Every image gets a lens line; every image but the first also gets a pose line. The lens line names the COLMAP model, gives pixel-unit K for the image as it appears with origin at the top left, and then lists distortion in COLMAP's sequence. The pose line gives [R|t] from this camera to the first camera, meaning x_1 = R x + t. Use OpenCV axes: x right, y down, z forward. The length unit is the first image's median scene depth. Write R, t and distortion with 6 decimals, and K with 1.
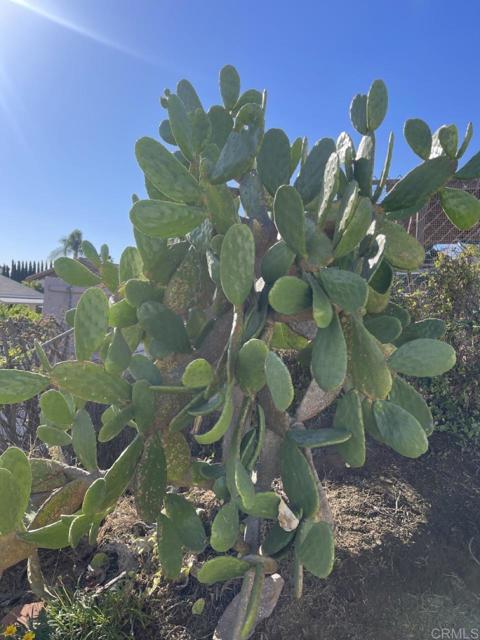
lens RADIAL K [[482.4, 0, 240.0], [0, 482.4, 320.0], [0, 0, 1]] dist [0.090267, -0.135872]
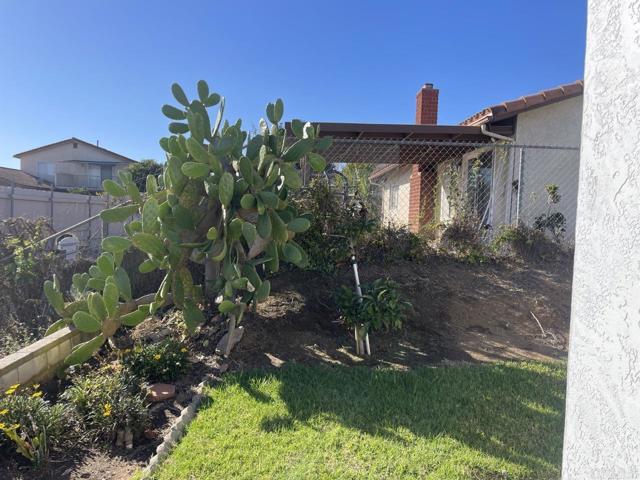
lens RADIAL K [[482.4, 0, 320.0], [0, 482.4, 240.0], [0, 0, 1]] dist [0.090267, -0.135872]
pose [[0.937148, -0.031155, 0.347539, -0.346378], [0.020701, 0.999216, 0.033753, 0.057045], [-0.348318, -0.024438, 0.937058, -1.204465]]
